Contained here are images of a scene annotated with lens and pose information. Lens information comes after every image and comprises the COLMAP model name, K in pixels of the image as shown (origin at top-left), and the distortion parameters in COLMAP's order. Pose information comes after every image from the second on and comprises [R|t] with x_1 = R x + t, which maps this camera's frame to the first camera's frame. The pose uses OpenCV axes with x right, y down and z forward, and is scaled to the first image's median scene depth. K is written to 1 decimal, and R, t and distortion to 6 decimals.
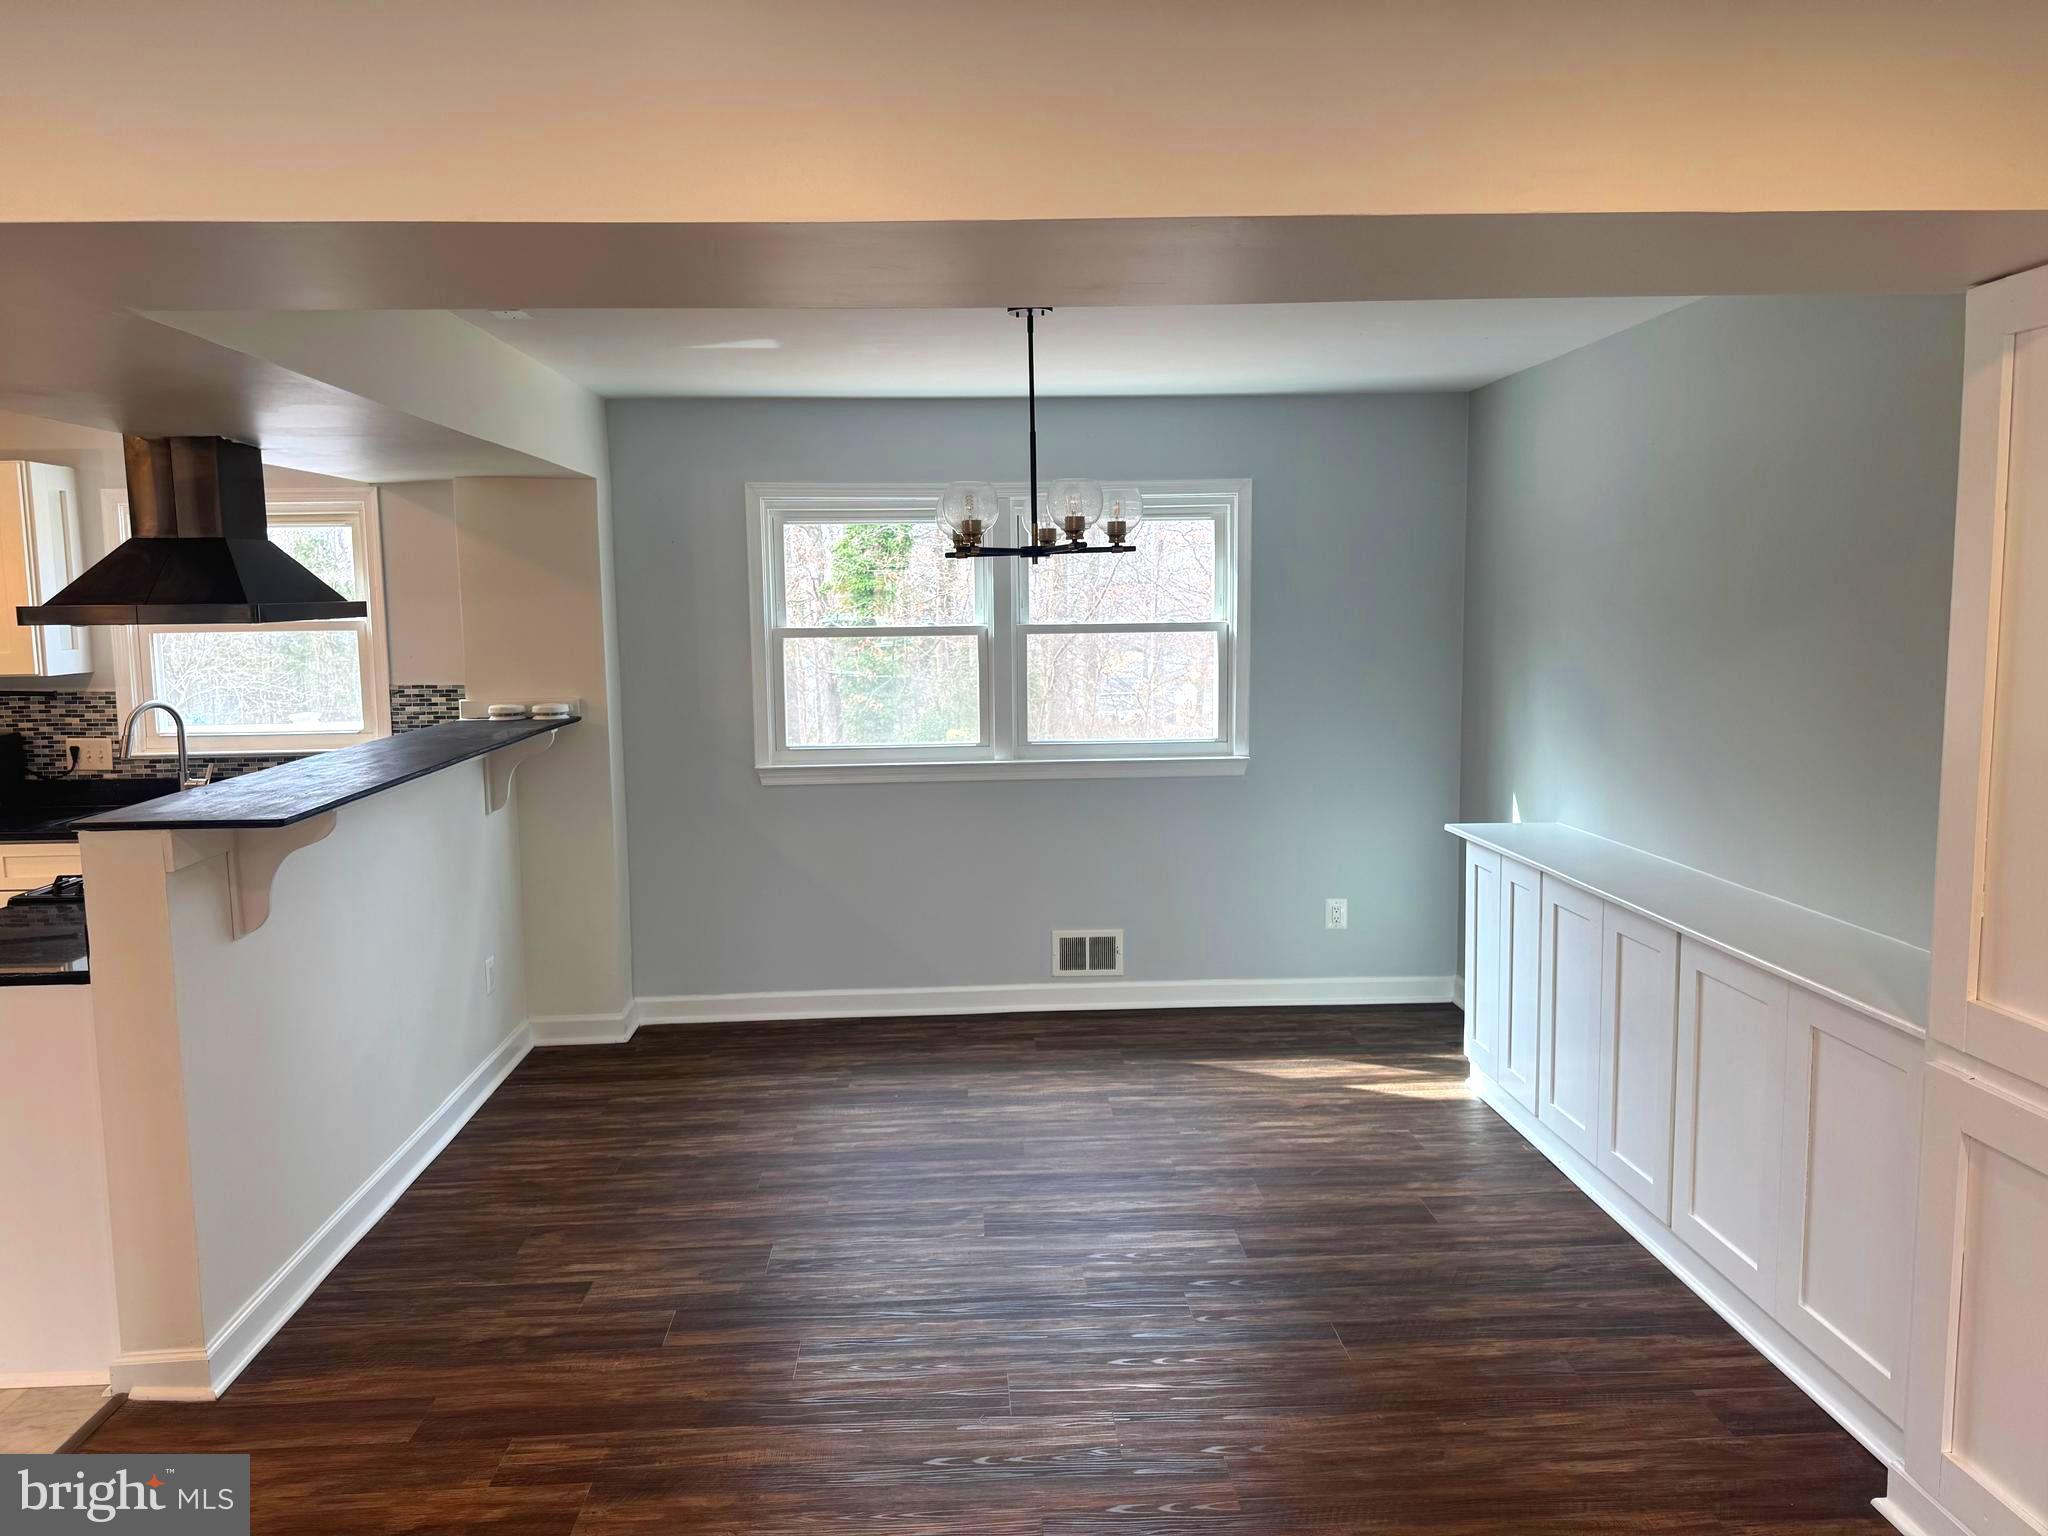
lens RADIAL K [[1425.1, 0, 1010.1], [0, 1425.1, 762.8], [0, 0, 1]] dist [0.056873, -0.076633]
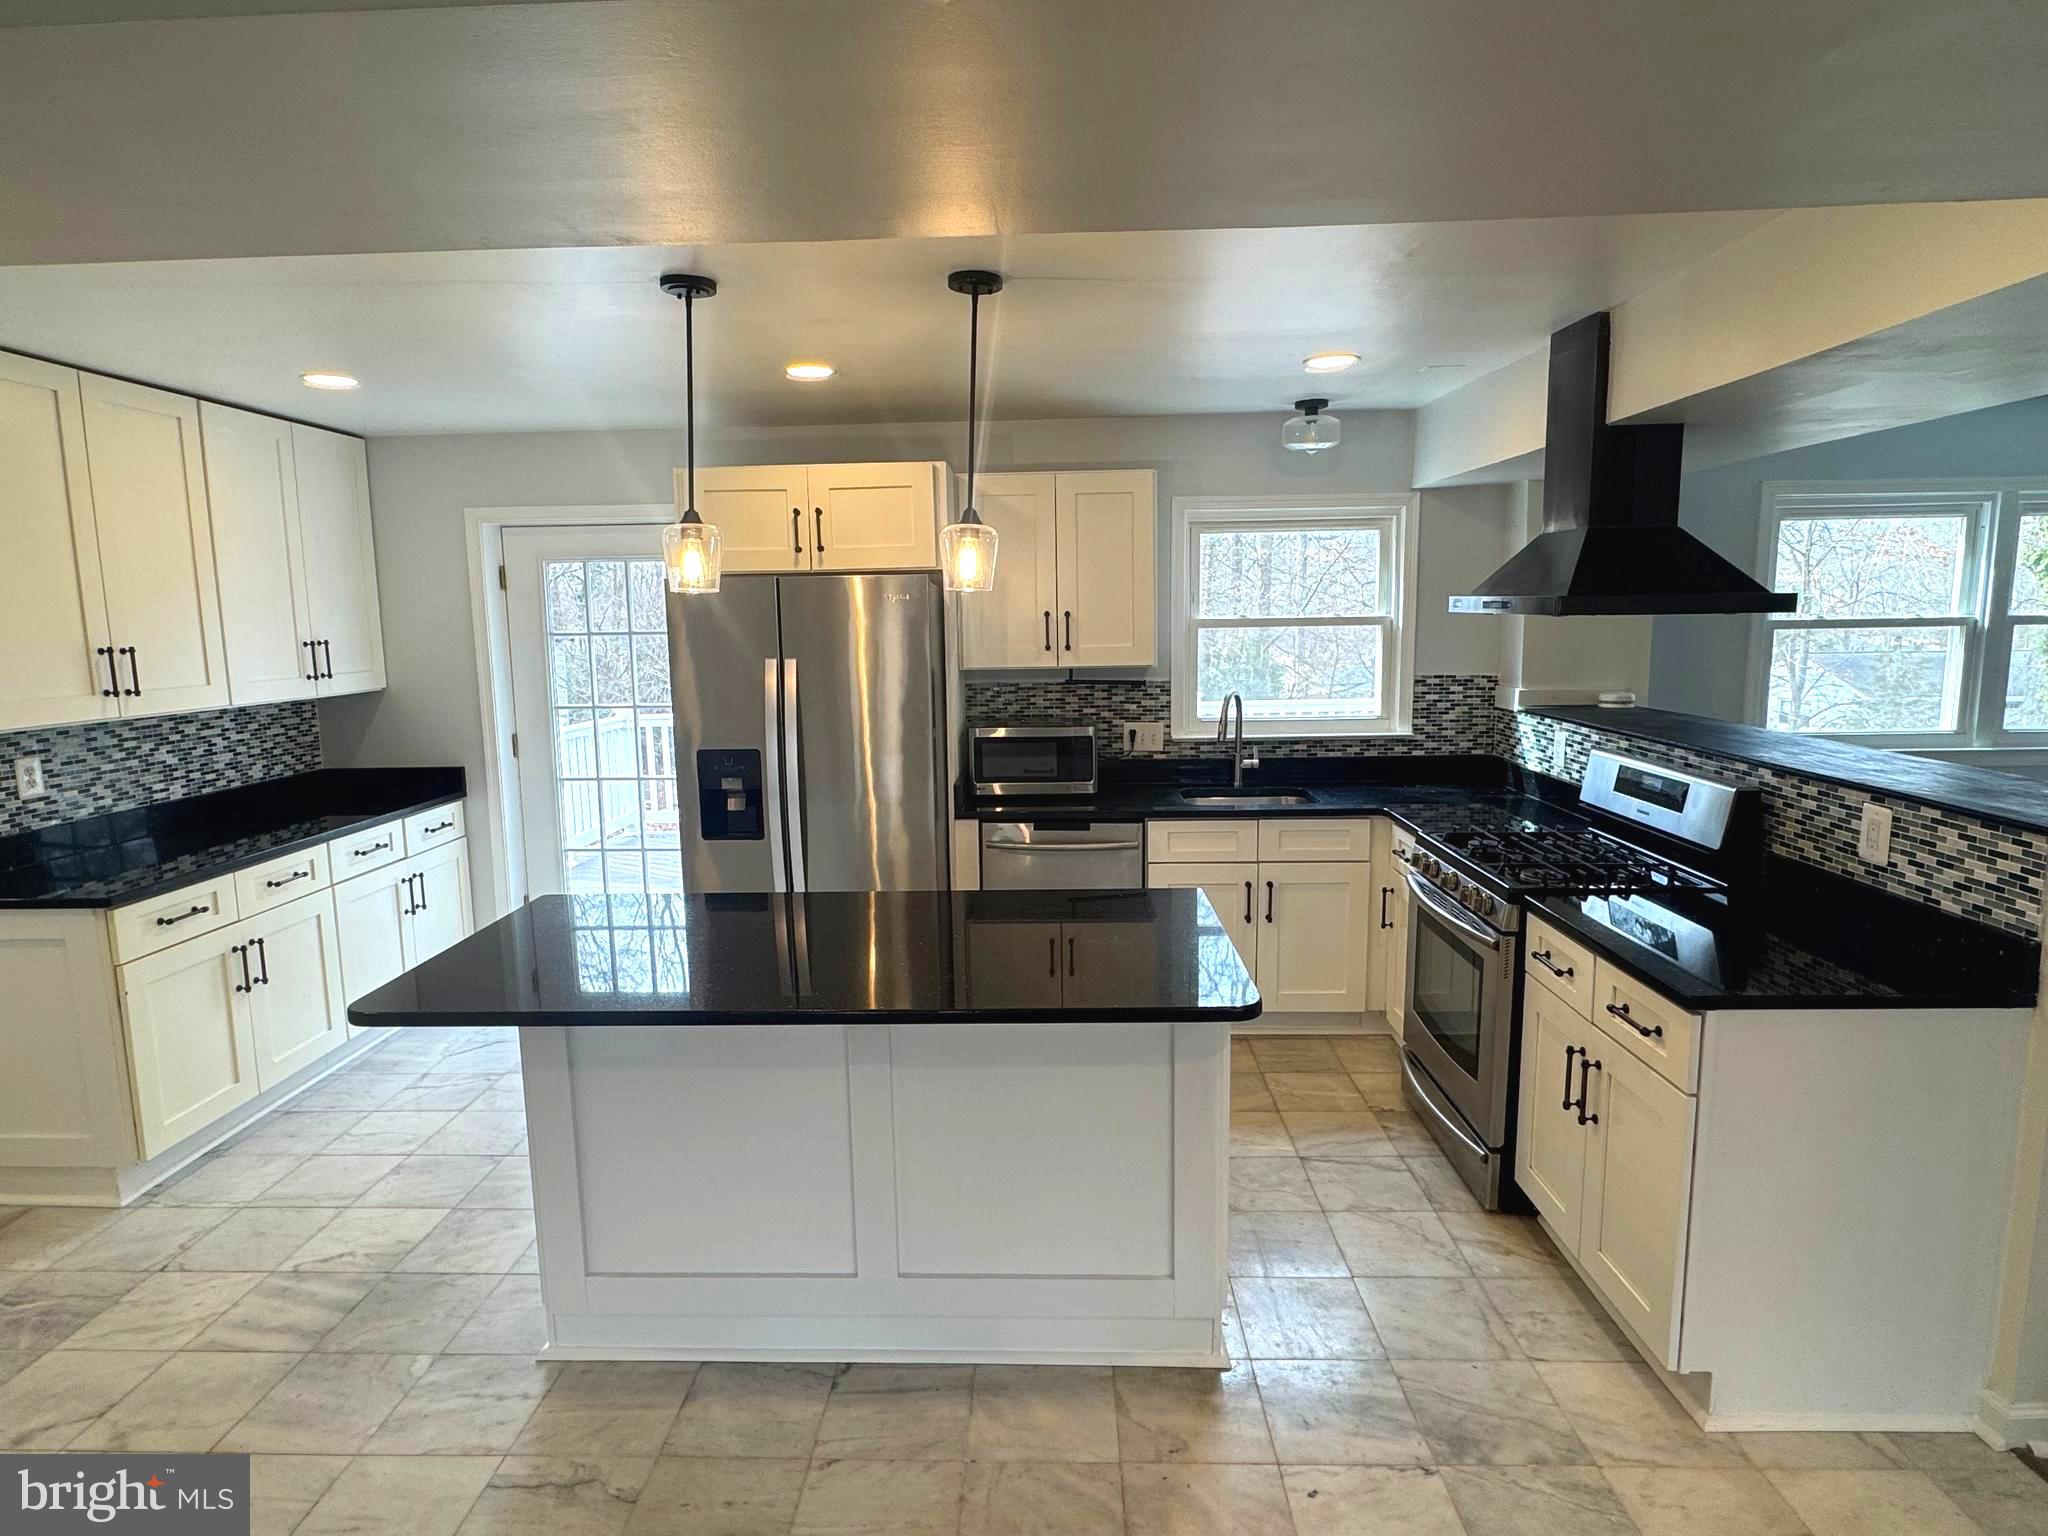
lens RADIAL K [[1103.5, 0, 1024.0], [0, 1103.5, 768.0], [0, 0, 1]] dist [-0.016926, 0.006961]
pose [[0.996326, 0.008050, -0.085263, -0.659763], [-0.004941, 0.999317, 0.036612, -0.012774], [0.085499, -0.036056, 0.995686, 0.141121]]
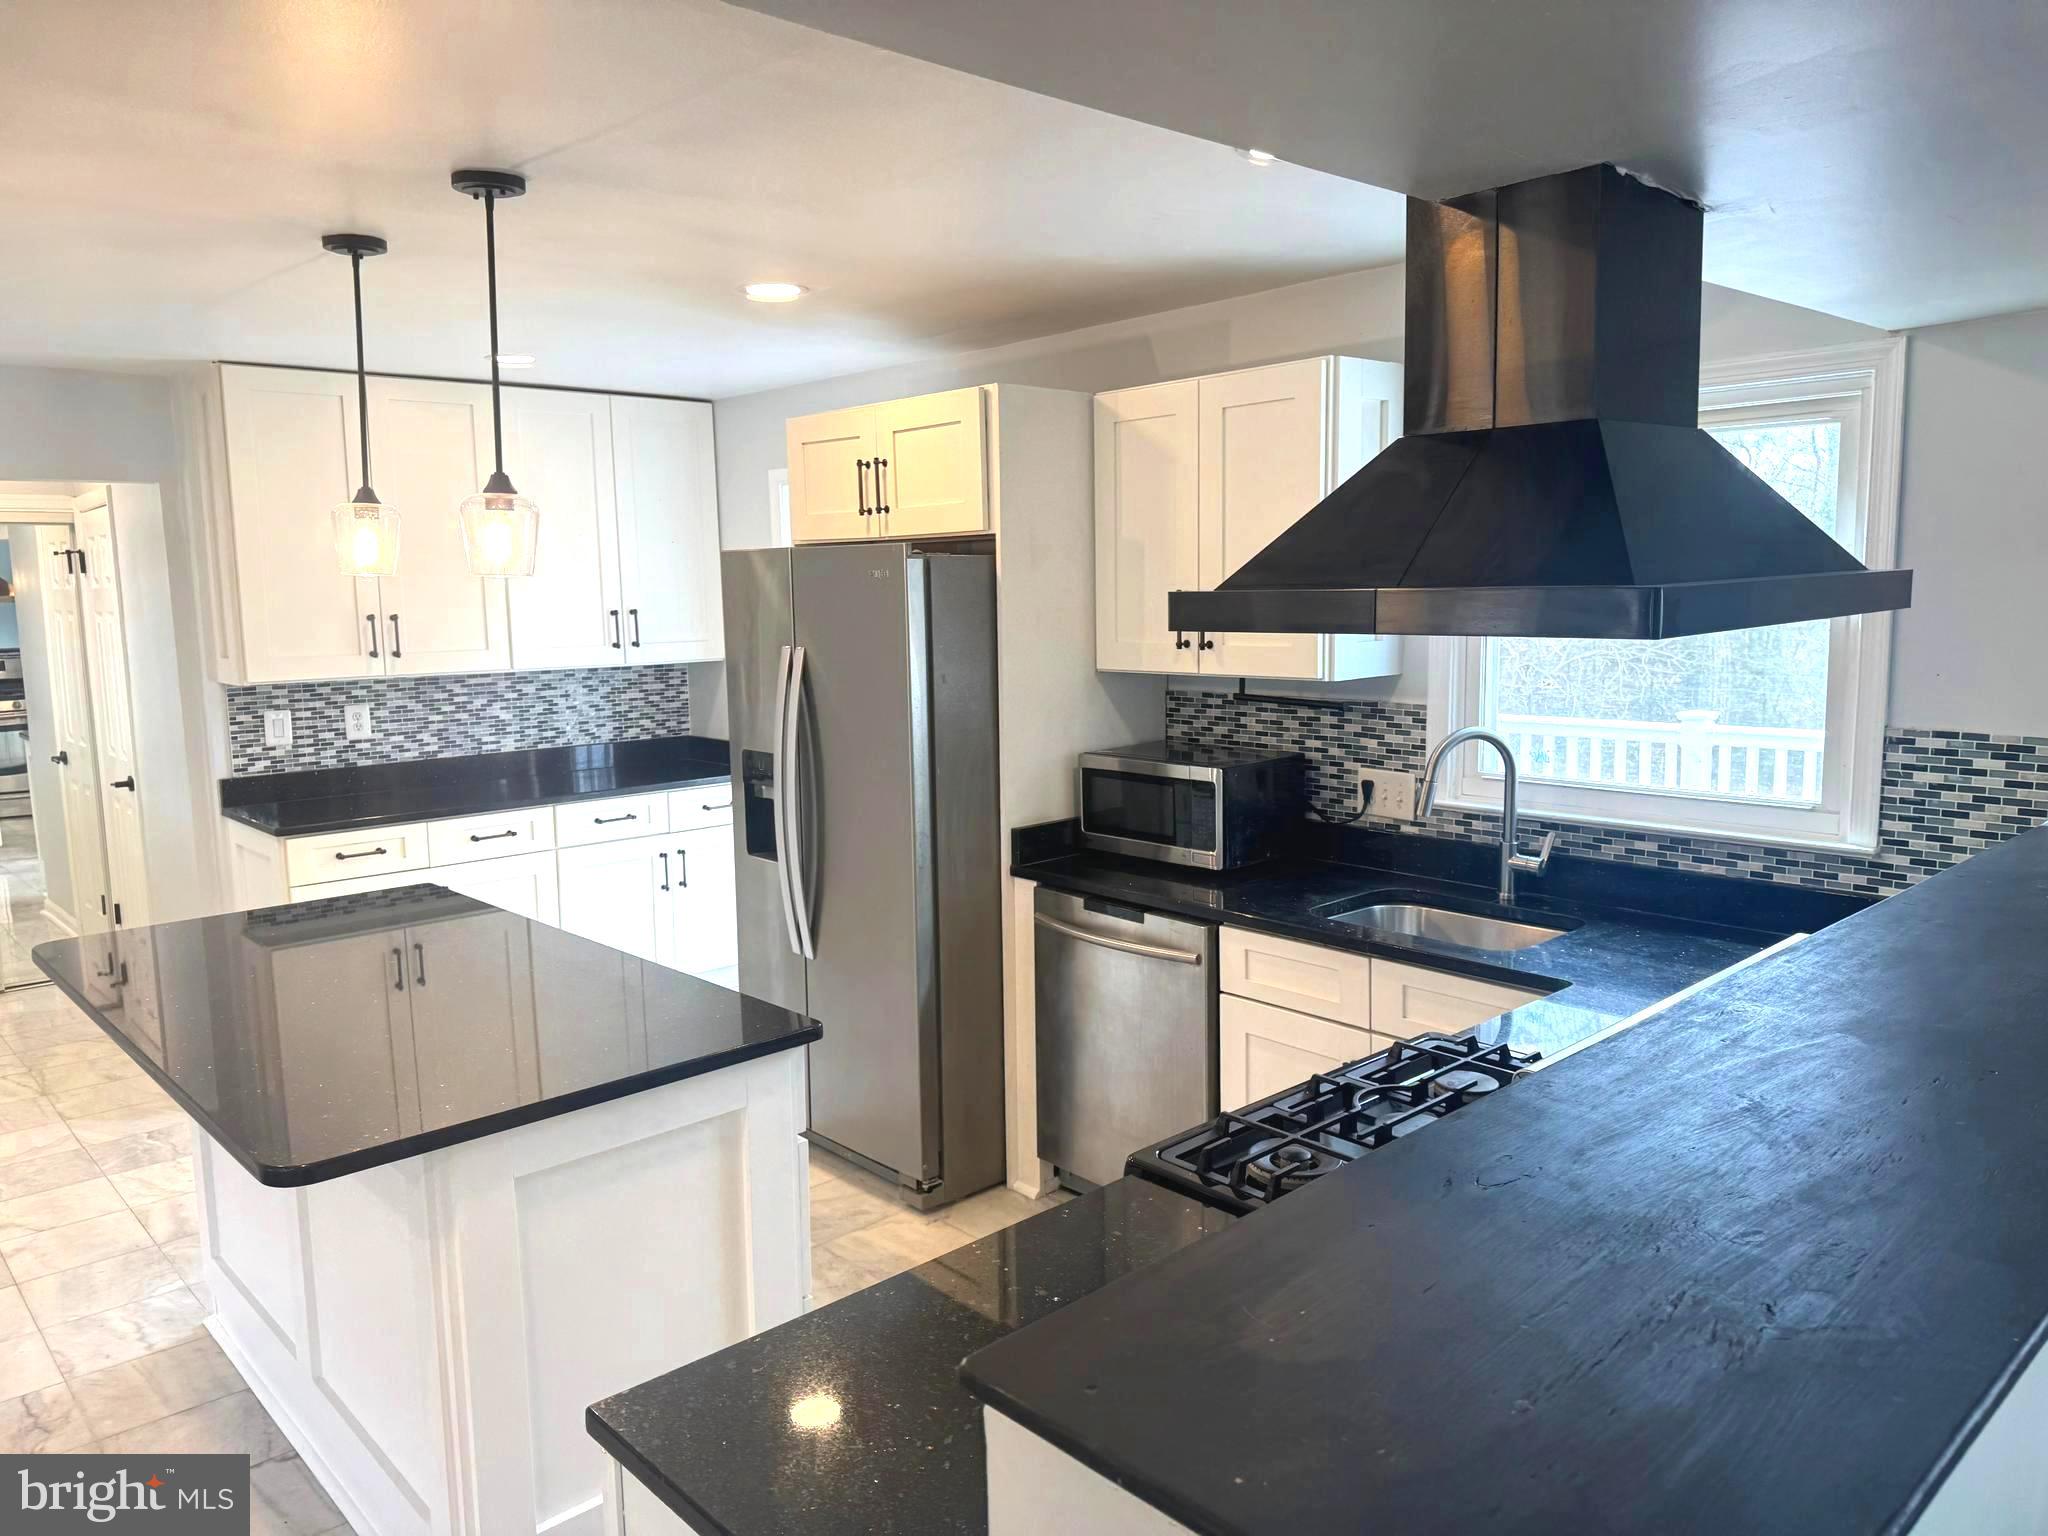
lens RADIAL K [[1425.4, 0, 1024.0], [0, 1425.4, 768.0], [0, 0, 1]] dist [0.094912, -0.129897]
pose [[0.636438, 0.102516, -0.764485, -0.232161], [-0.072149, 0.994695, 0.073322, -0.055582], [0.767946, 0.008491, 0.640458, 0.435719]]
